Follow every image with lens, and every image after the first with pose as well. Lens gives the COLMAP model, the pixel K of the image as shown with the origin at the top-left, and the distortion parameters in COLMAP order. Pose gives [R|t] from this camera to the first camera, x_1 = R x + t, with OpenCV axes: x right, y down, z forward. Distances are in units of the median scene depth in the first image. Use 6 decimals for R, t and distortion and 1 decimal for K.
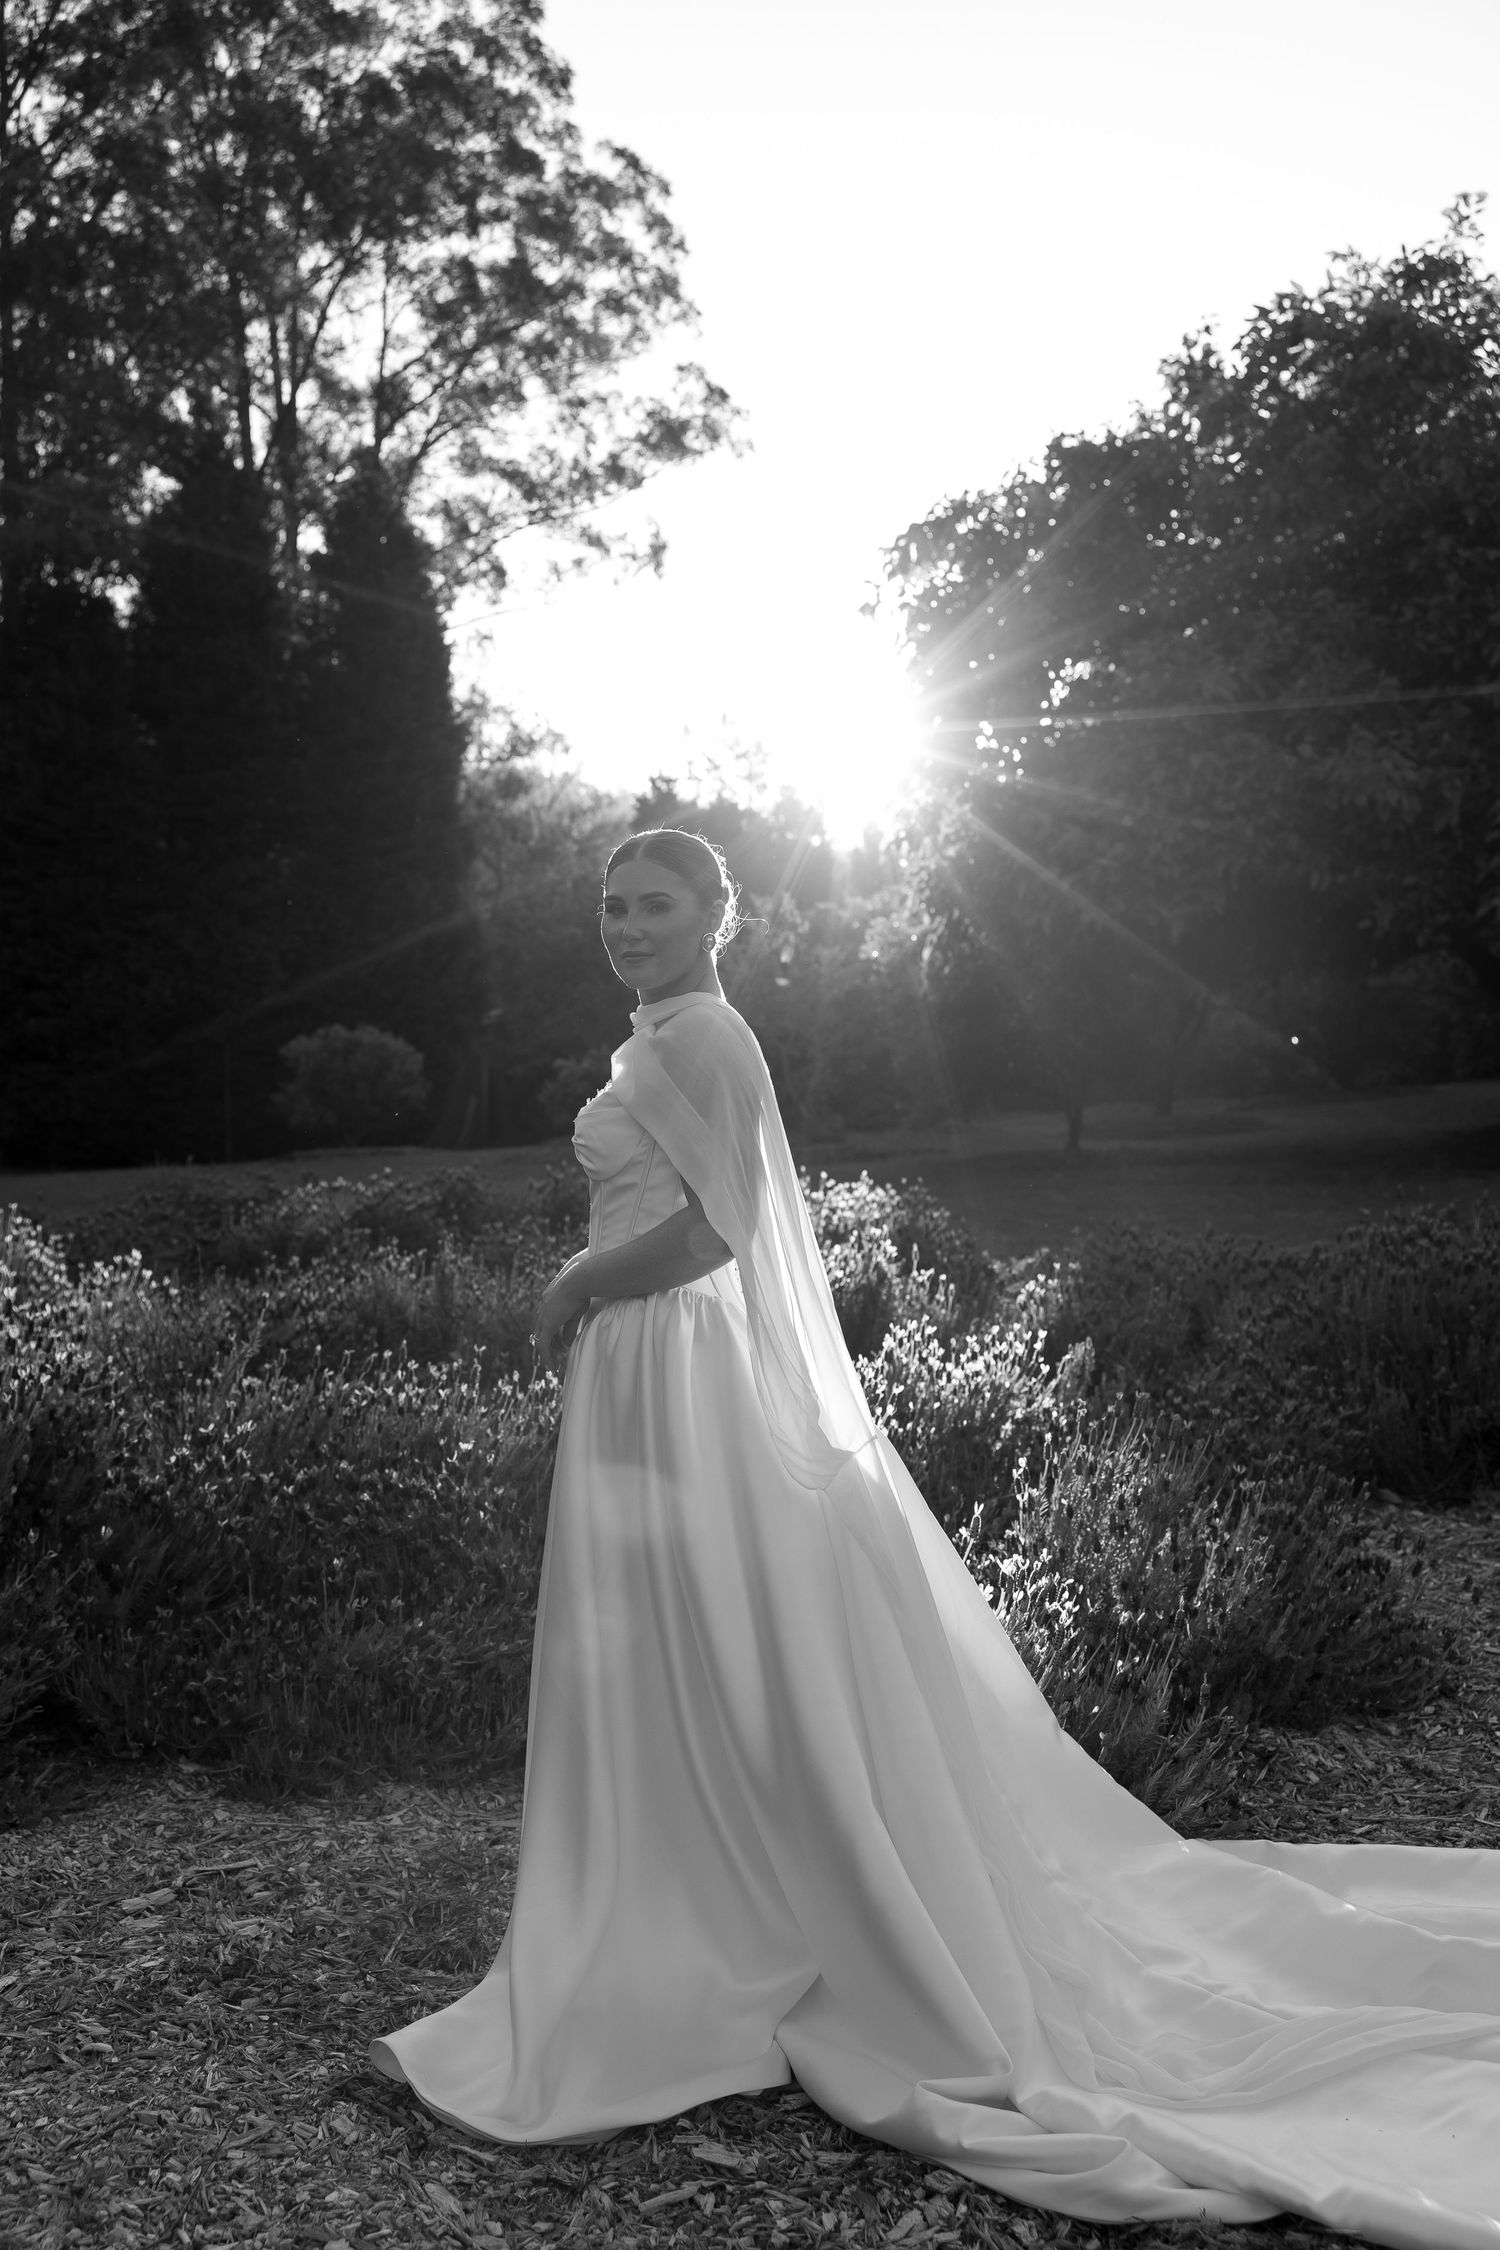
lens RADIAL K [[2440.7, 0, 750.0], [0, 2440.7, 1125.0], [0, 0, 1]] dist [0.004683, -0.009200]
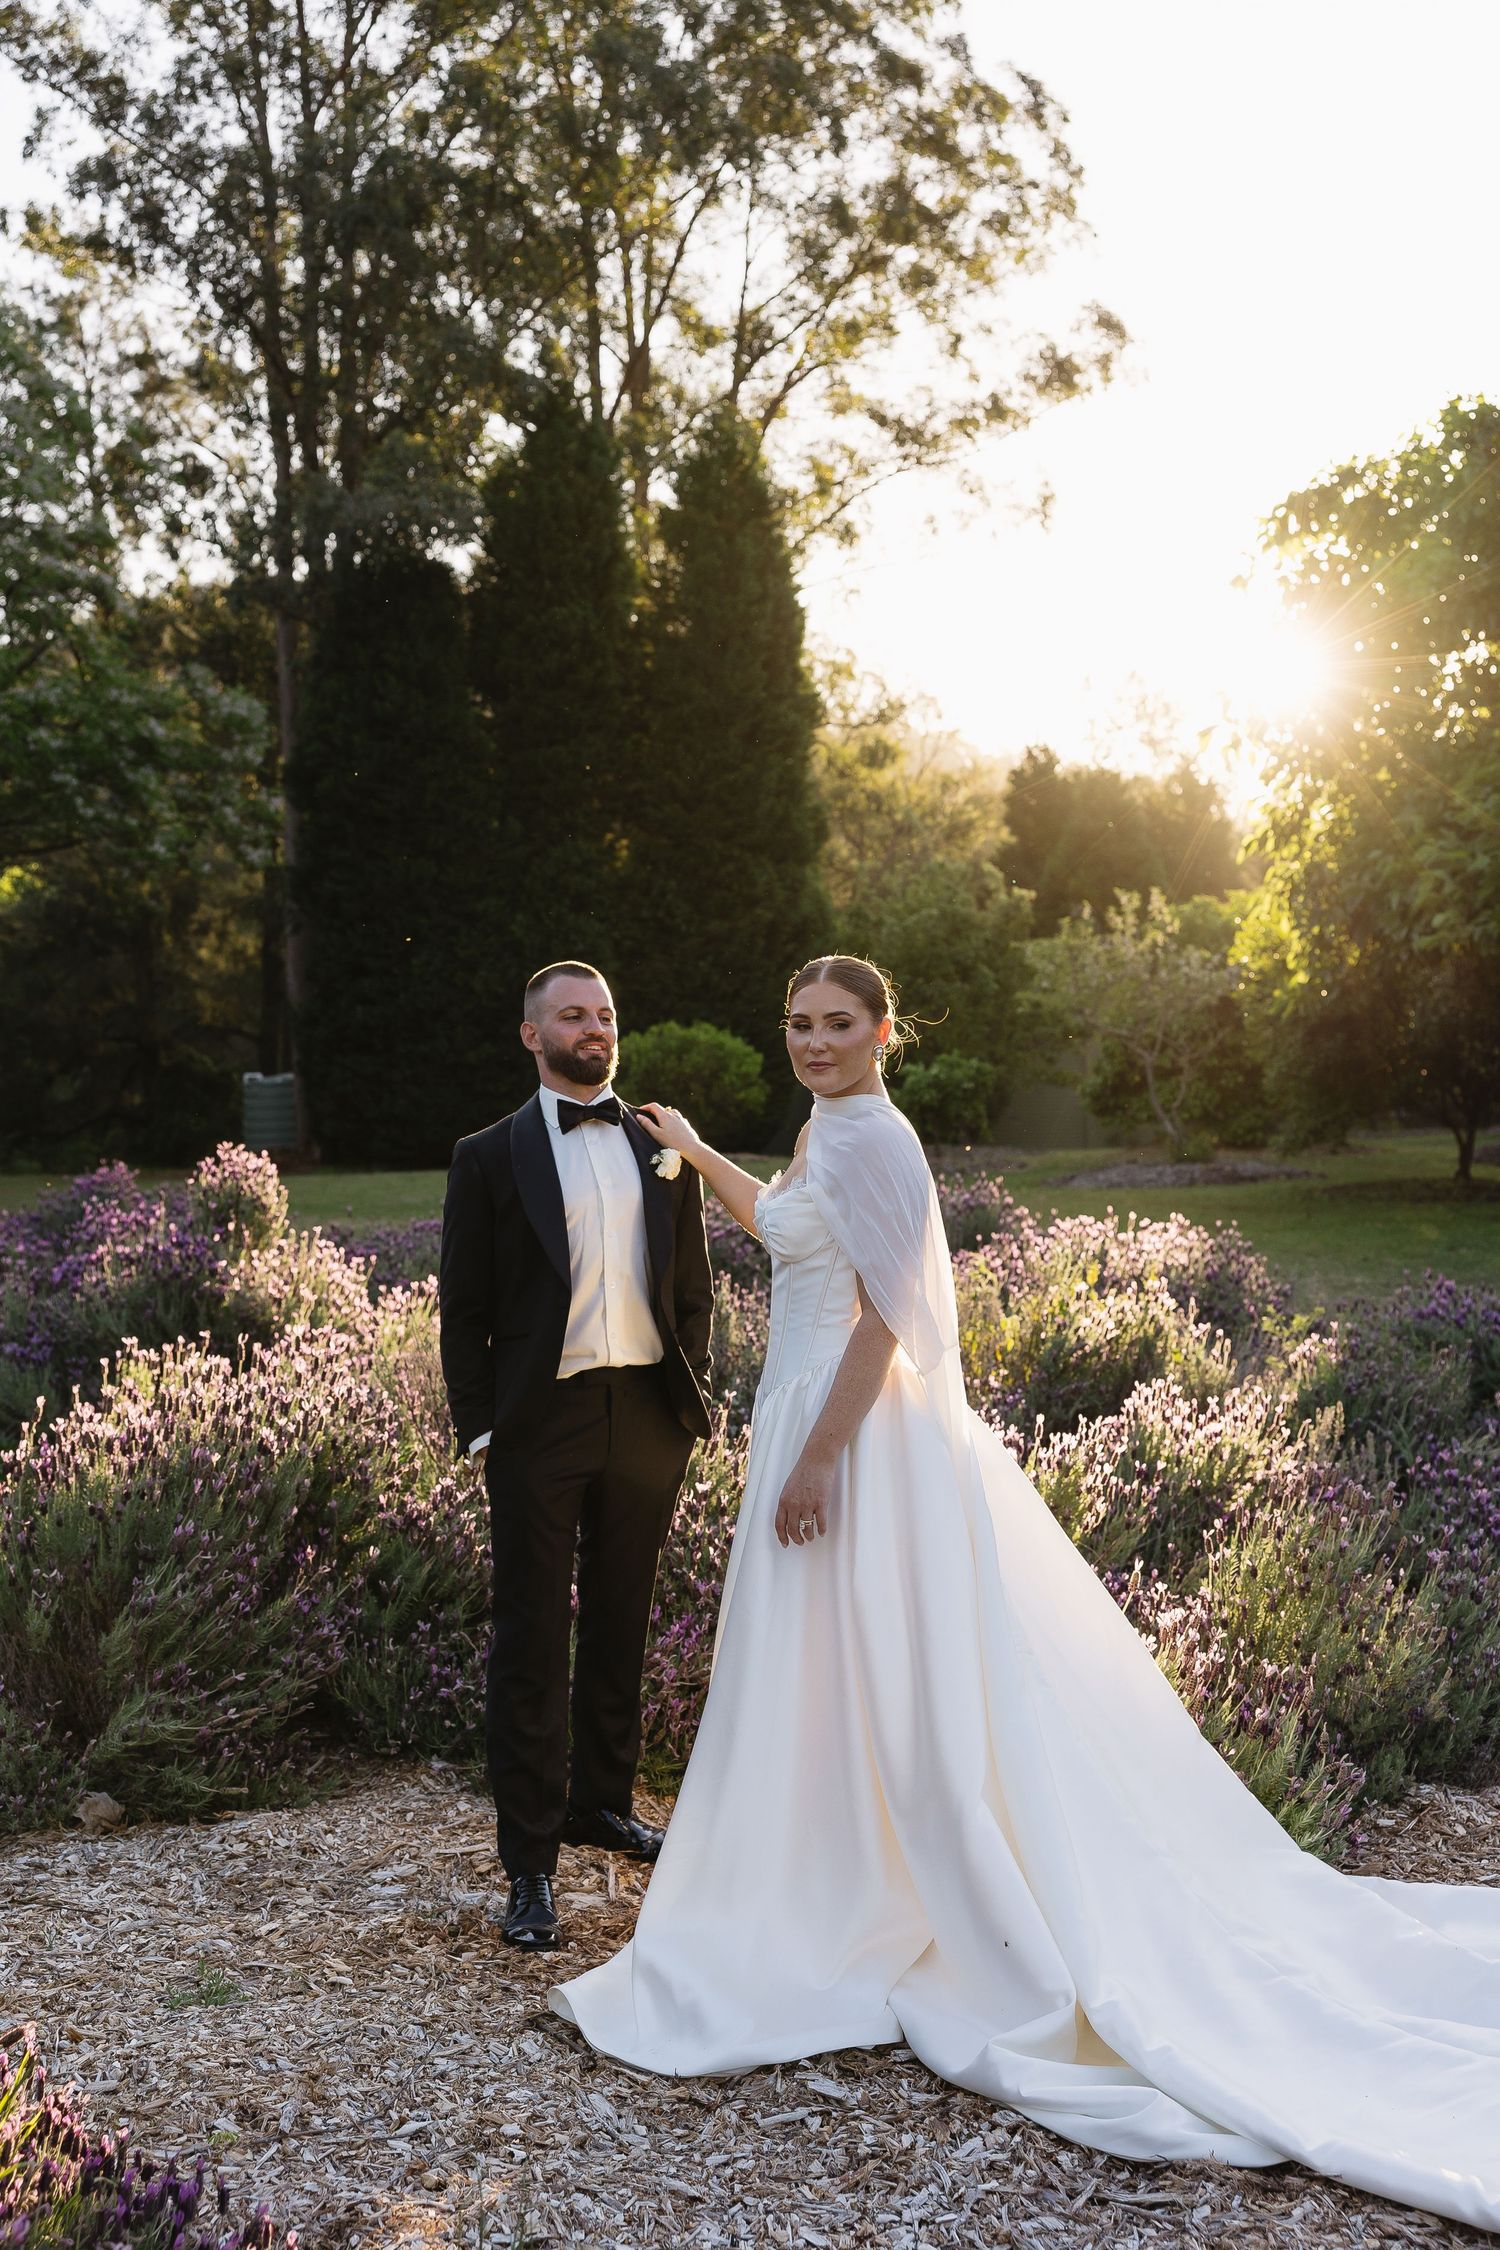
lens RADIAL K [[2716.8, 0, 750.0], [0, 2716.8, 1125.0], [0, 0, 1]] dist [-0.015882, 0.019228]
pose [[0.989534, 0.021552, -0.142678, 0.070072], [-0.021476, 0.999767, 0.002074, -0.030482], [0.142690, 0.001012, 0.989767, -0.180114]]
